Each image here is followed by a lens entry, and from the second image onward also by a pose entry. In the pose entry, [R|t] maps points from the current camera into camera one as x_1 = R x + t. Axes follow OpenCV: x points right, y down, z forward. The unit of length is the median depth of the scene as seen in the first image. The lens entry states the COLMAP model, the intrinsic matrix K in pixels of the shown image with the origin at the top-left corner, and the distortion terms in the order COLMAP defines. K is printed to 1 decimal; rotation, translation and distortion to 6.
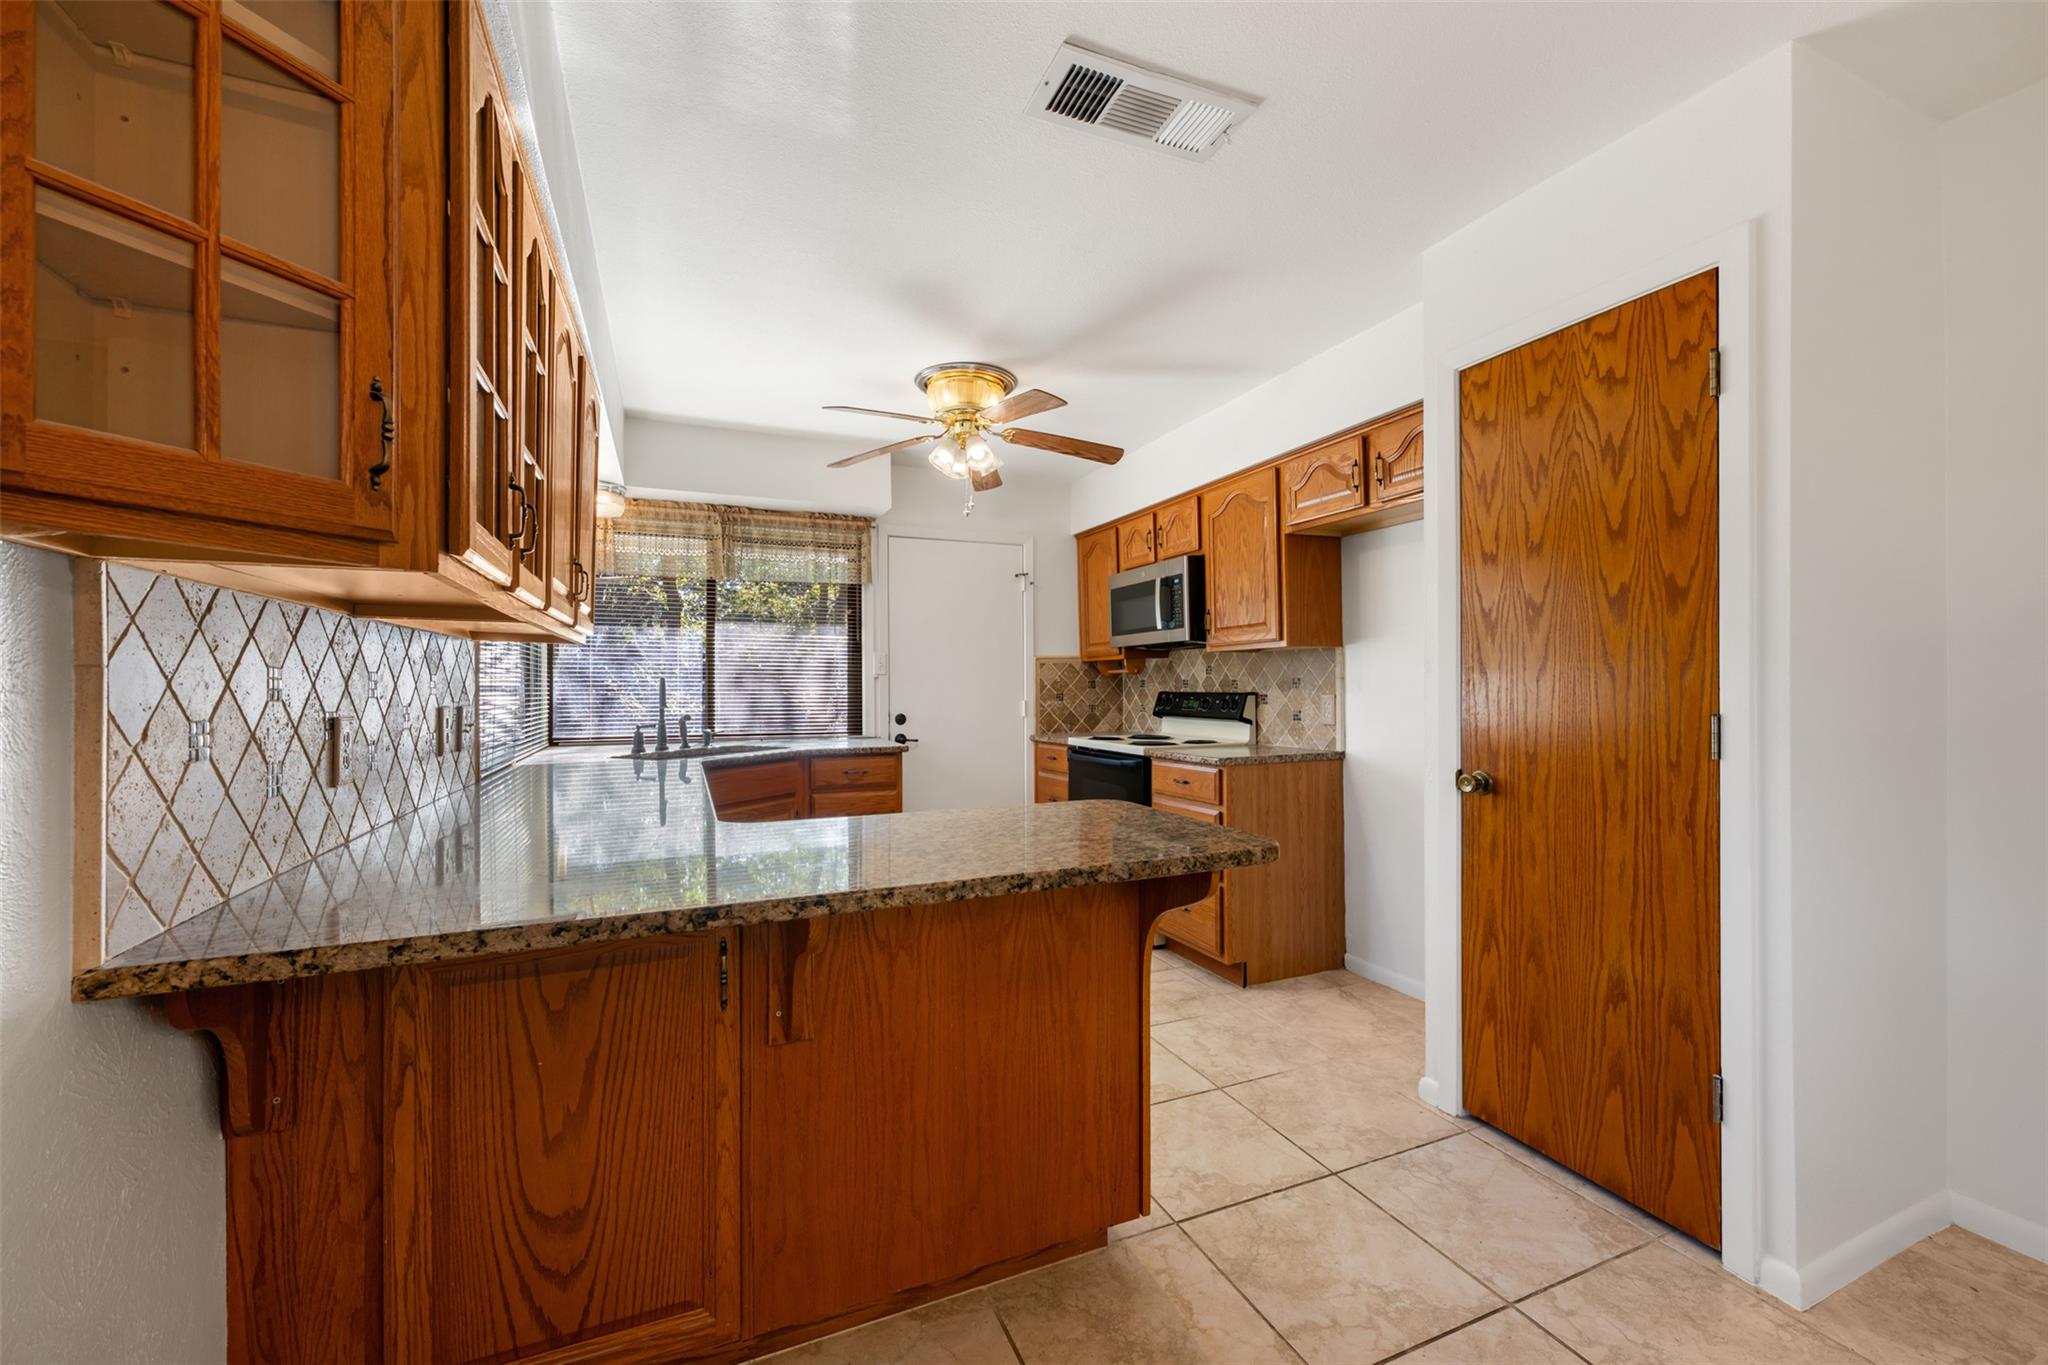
lens RADIAL K [[812.7, 0, 1019.1], [0, 812.7, 670.0], [0, 0, 1]] dist [-0.001229, 0.000084]
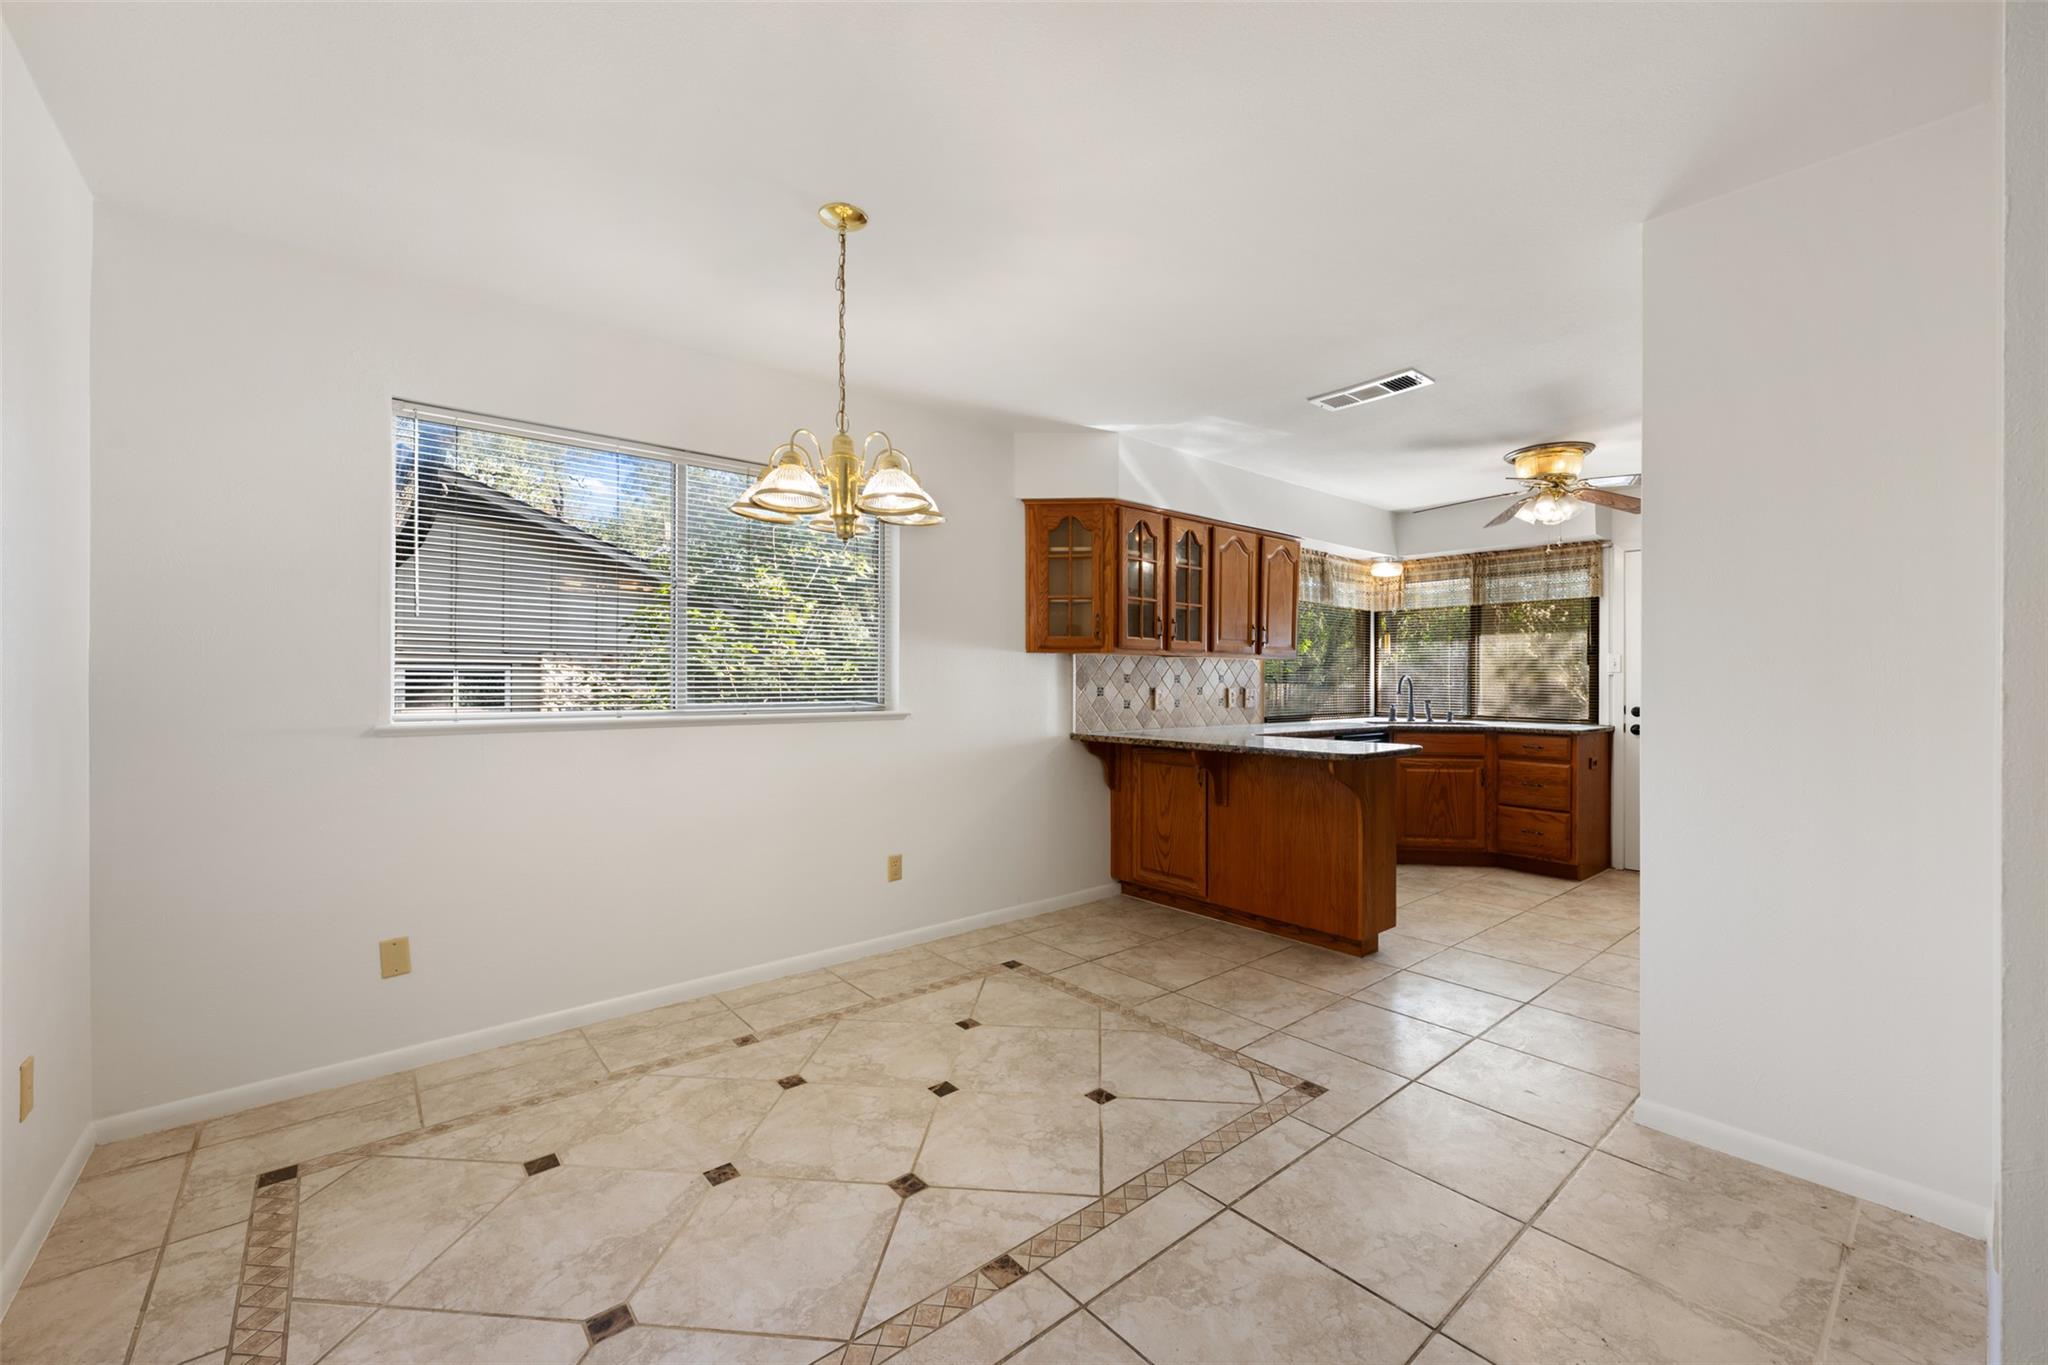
lens RADIAL K [[812.7, 0, 1028.7], [0, 812.7, 682.1], [0, 0, 1]] dist [-0.001229, 0.000084]
pose [[0.294296, 0.006042, -0.955695, 0.811989], [0.011216, 0.999889, 0.009776, -0.001632], [0.955648, -0.013596, 0.294196, -0.168780]]
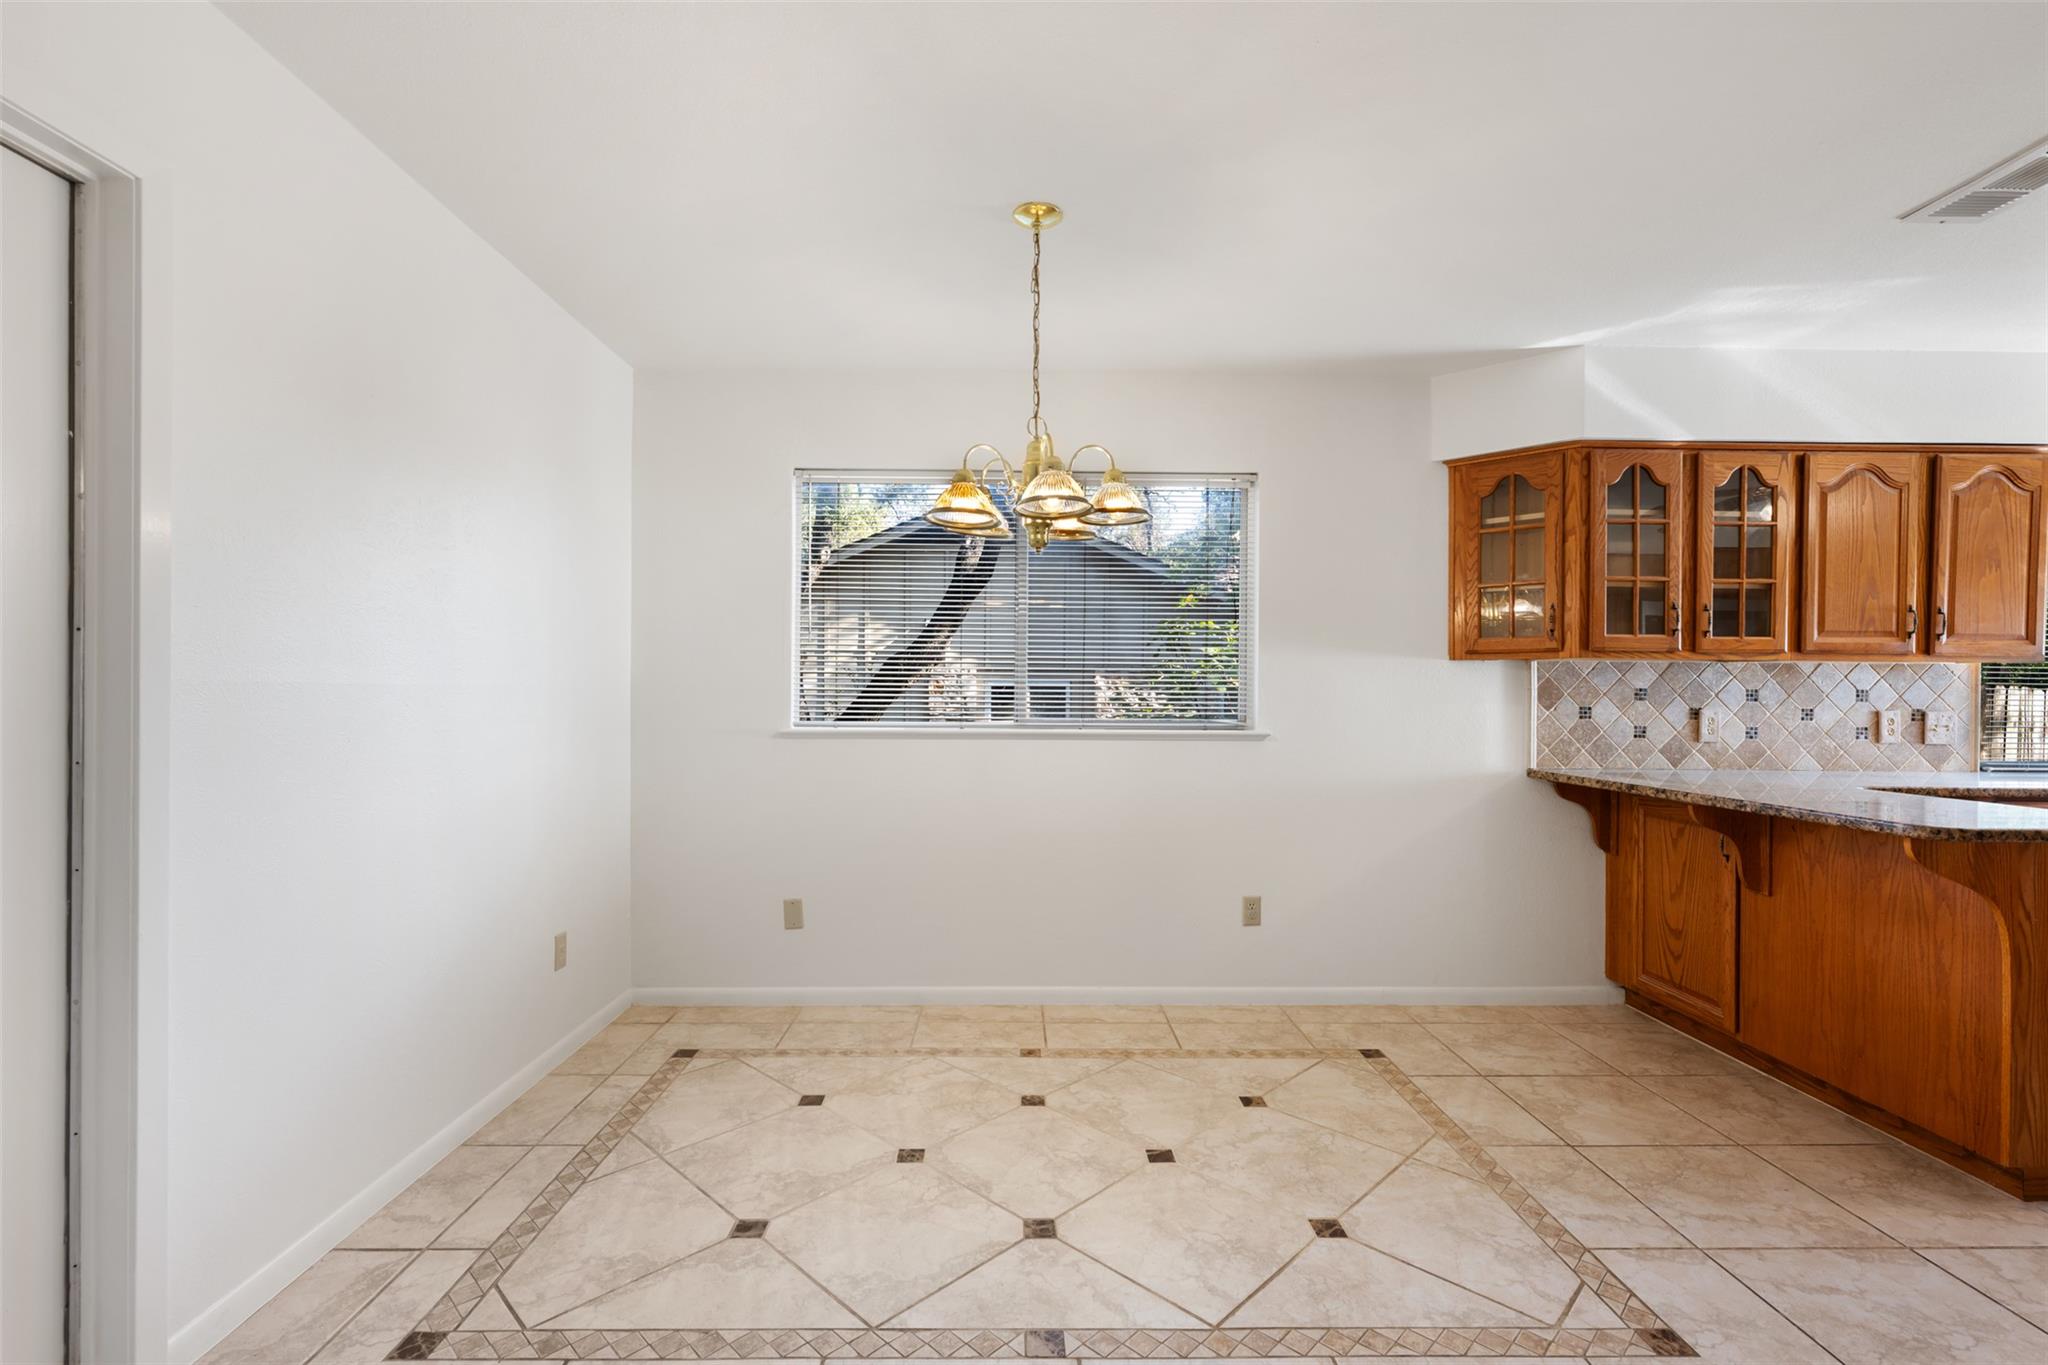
lens RADIAL K [[918.9, 0, 1026.3], [0, 918.9, 701.3], [0, 0, 1]] dist [-0.001310, 0.000377]
pose [[-0.377828, 0.008102, -0.925840, 0.809251], [0.009794, 0.999941, 0.004754, 0.002872], [0.925824, -0.007271, -0.377885, 0.098771]]
